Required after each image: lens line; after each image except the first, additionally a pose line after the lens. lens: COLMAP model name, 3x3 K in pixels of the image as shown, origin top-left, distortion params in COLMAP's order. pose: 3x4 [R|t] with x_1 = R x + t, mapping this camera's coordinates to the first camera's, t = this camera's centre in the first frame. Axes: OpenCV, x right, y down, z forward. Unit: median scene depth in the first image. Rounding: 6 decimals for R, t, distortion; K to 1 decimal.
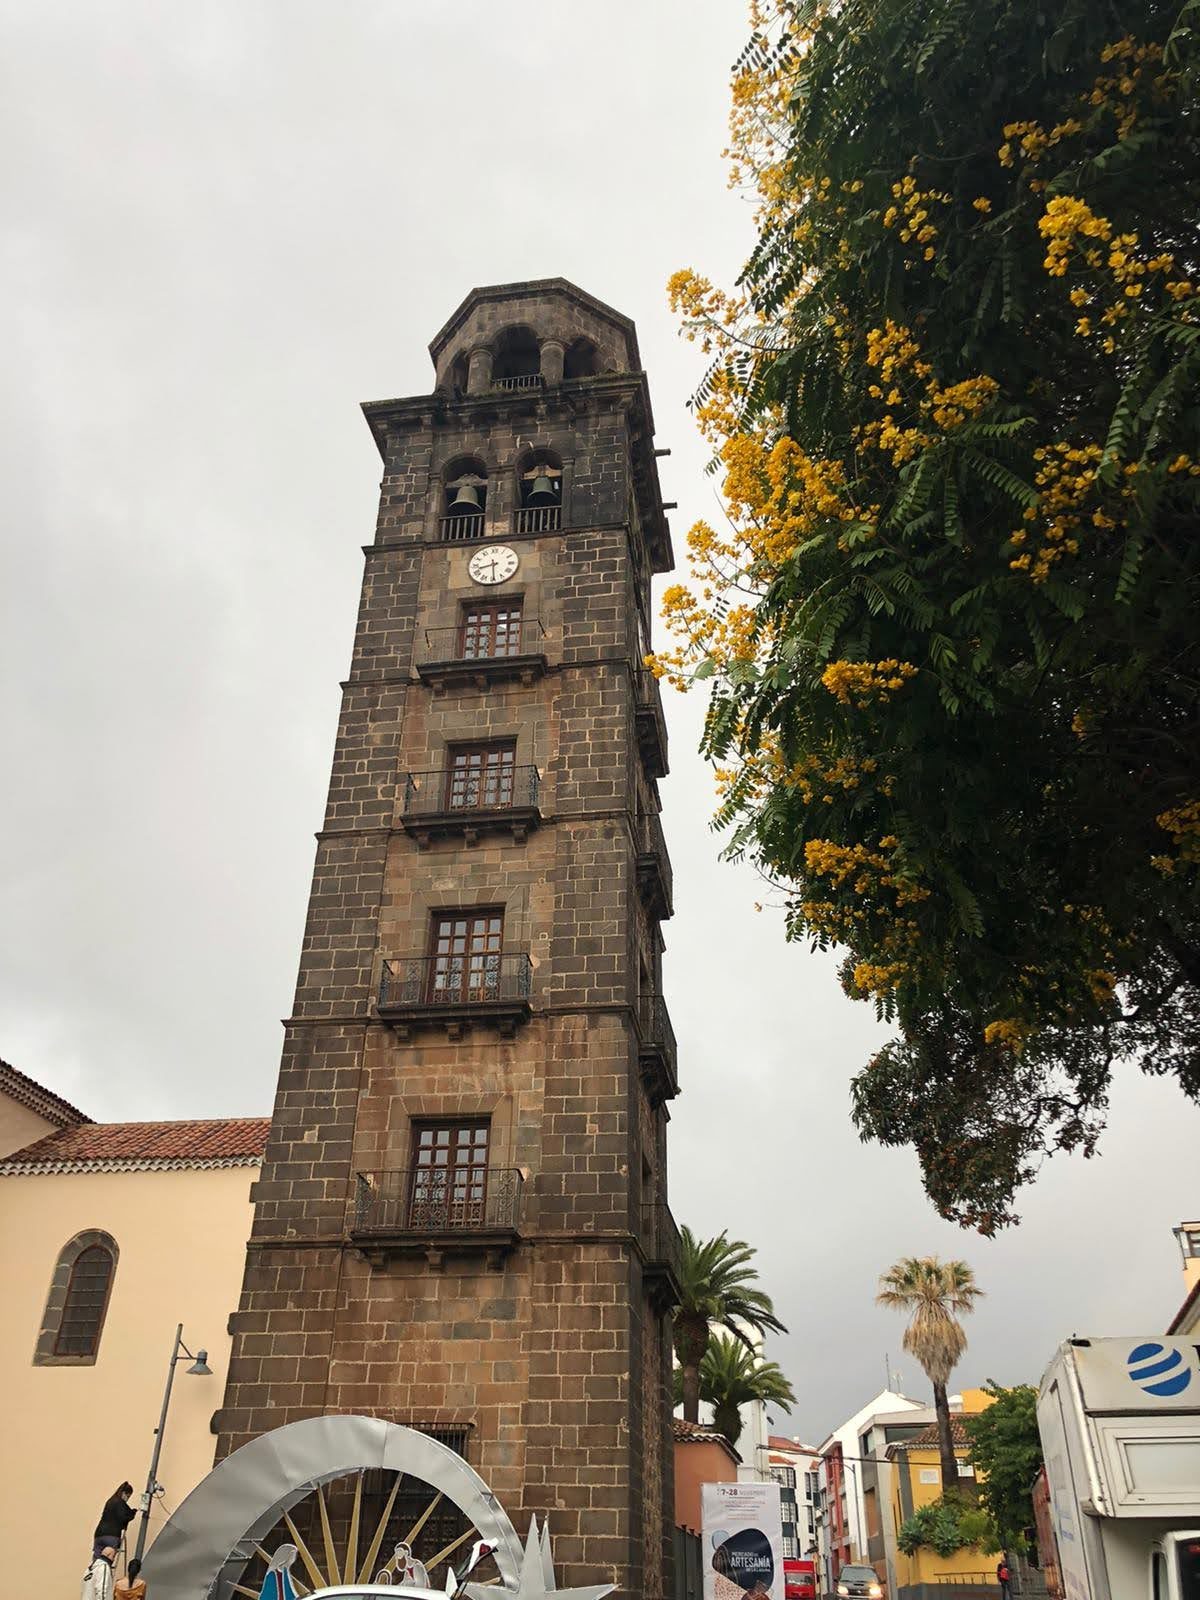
lens RADIAL K [[1287.1, 0, 600.0], [0, 1287.1, 800.0], [0, 0, 1]] dist [0.083833, -0.151546]
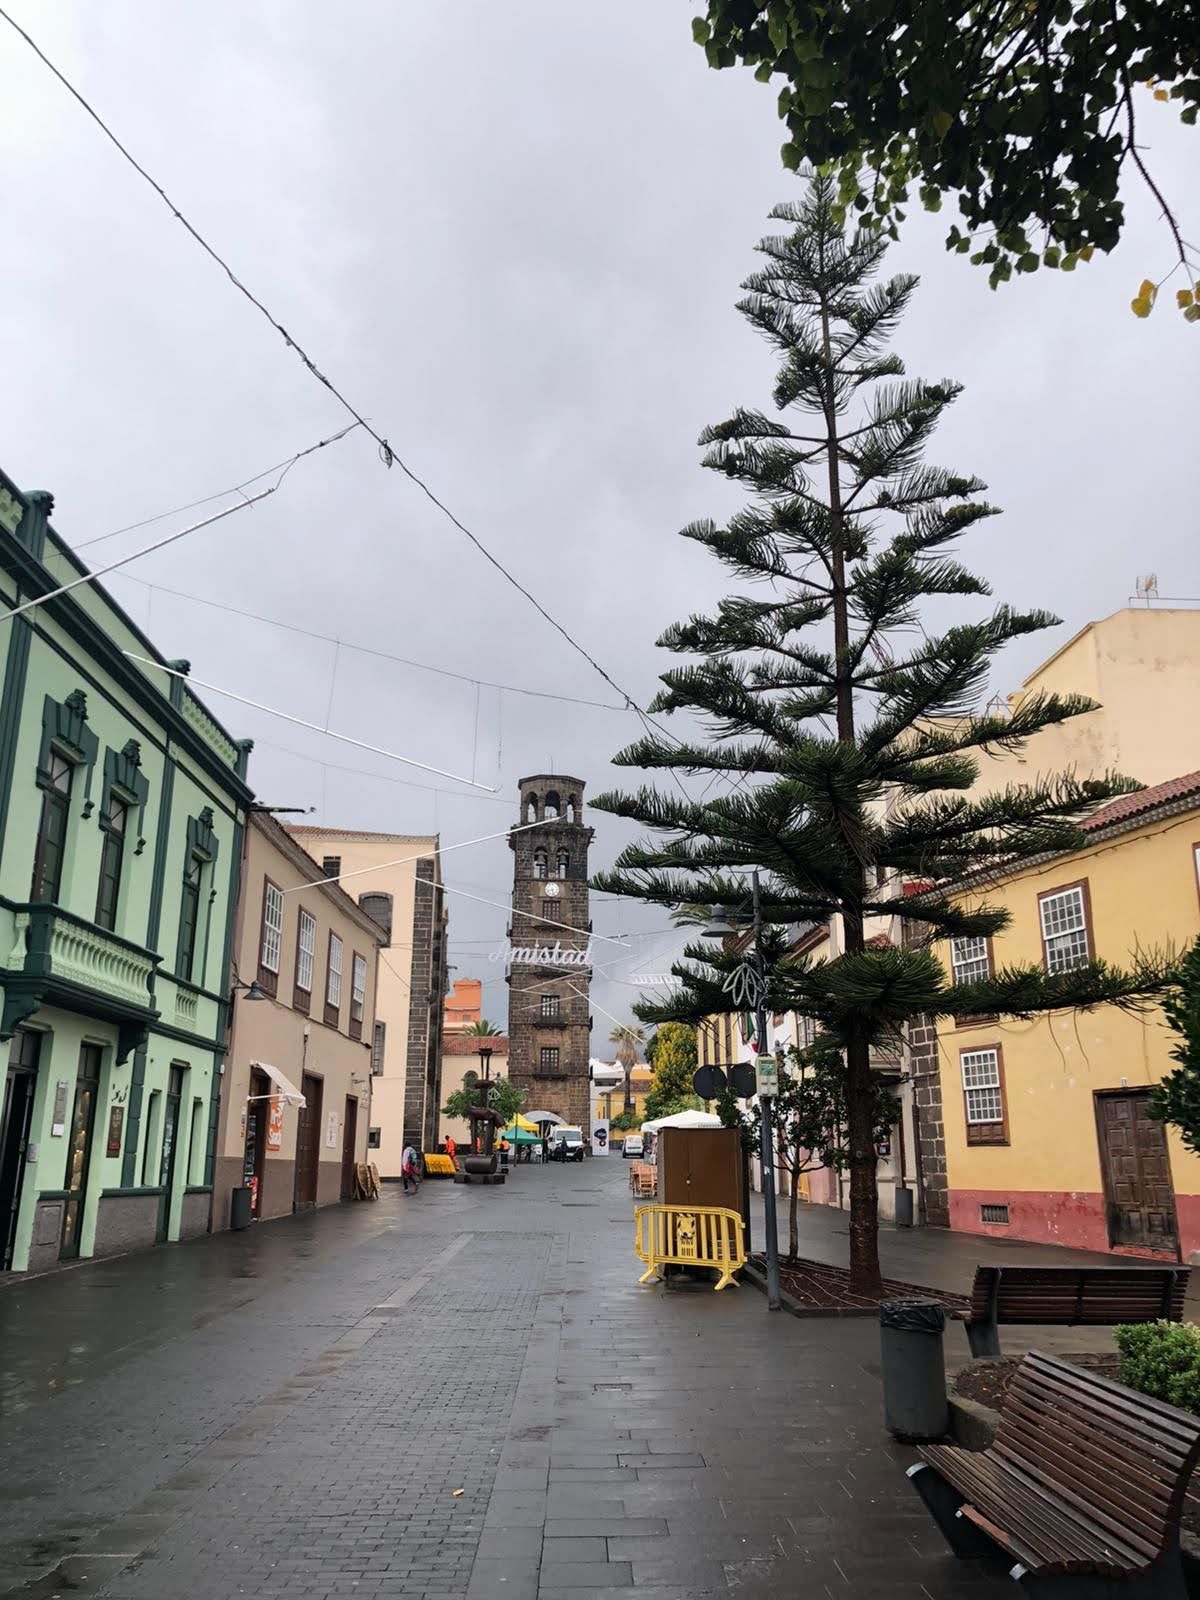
lens RADIAL K [[1294.0, 0, 600.0], [0, 1294.0, 800.0], [0, 0, 1]] dist [0.095090, -0.001204]
pose [[0.966259, 0.054096, 0.251829, -1.115981], [-0.122354, 0.956746, 0.263946, -1.771386], [-0.226658, -0.285852, 0.931083, -2.964742]]
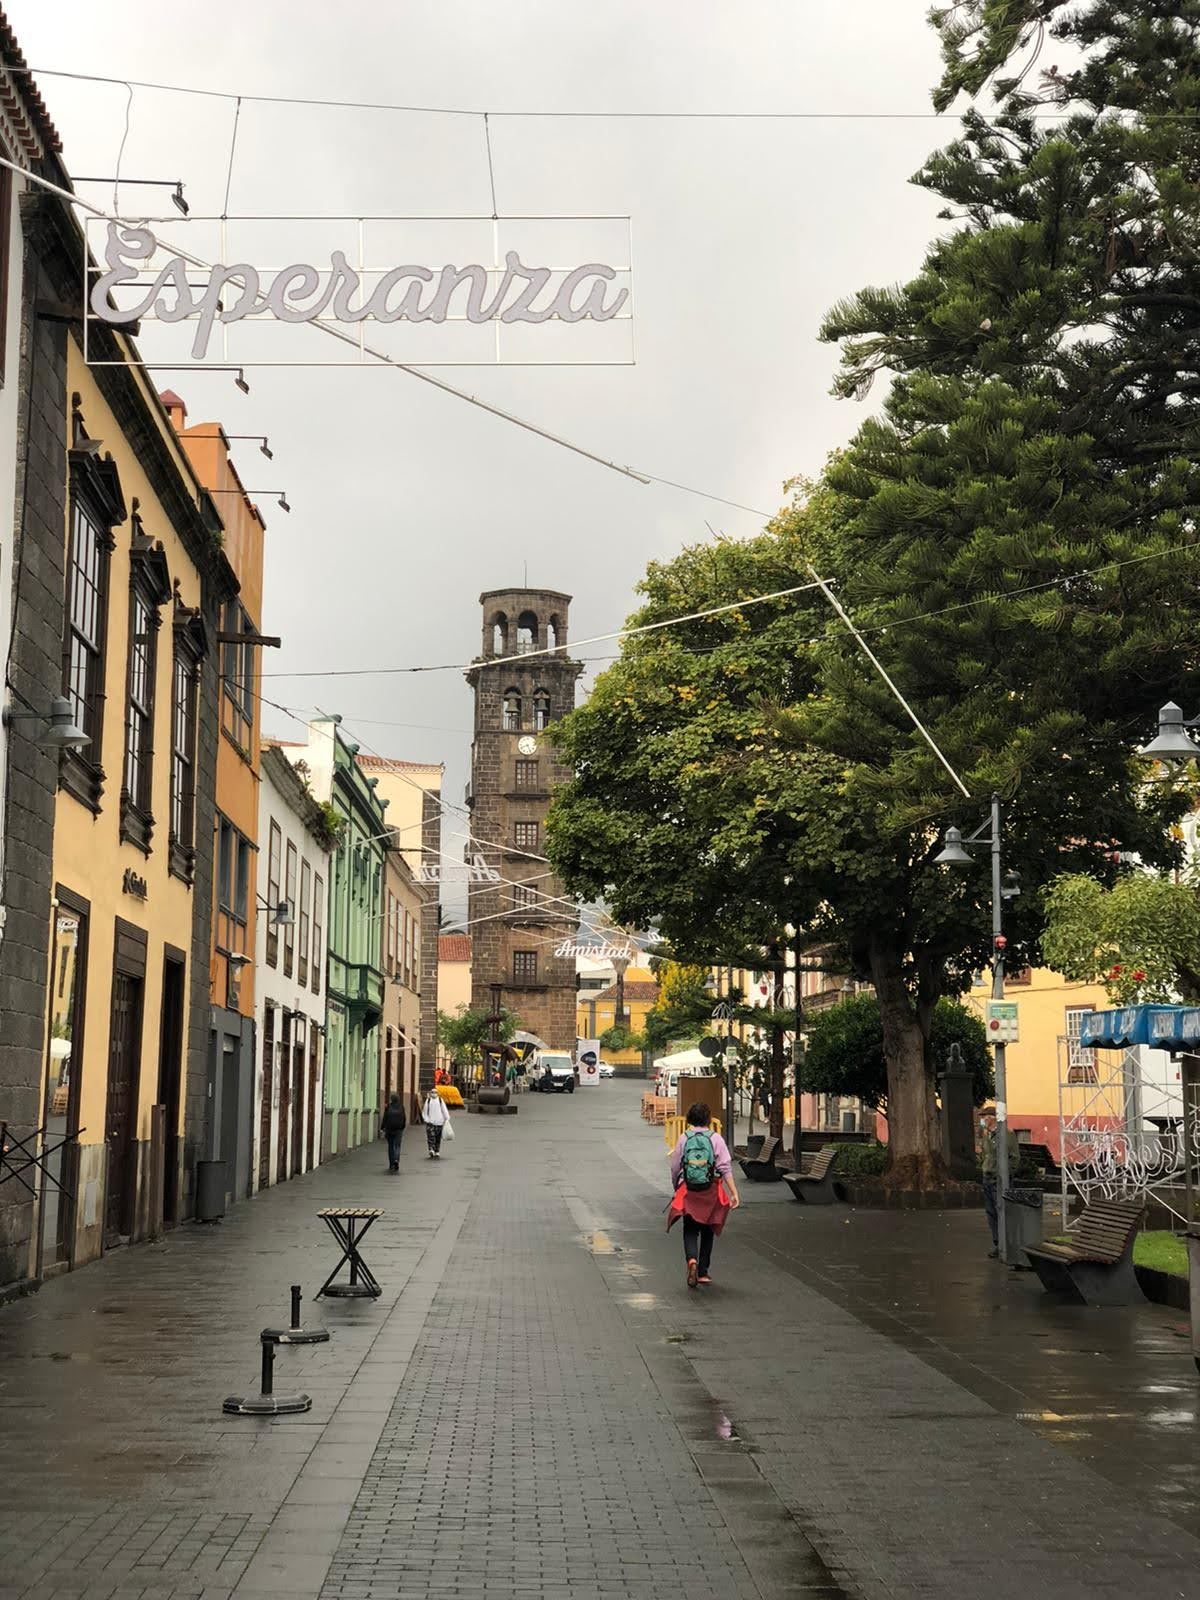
lens RADIAL K [[2406.9, 0, 600.0], [0, 2406.9, 800.0], [0, 0, 1]] dist [0.005978, 0.007963]
pose [[0.960614, 0.022428, 0.276981, -1.699566], [-0.136903, 0.905581, 0.401473, -2.711833], [-0.241825, -0.423580, 0.872984, -4.466906]]
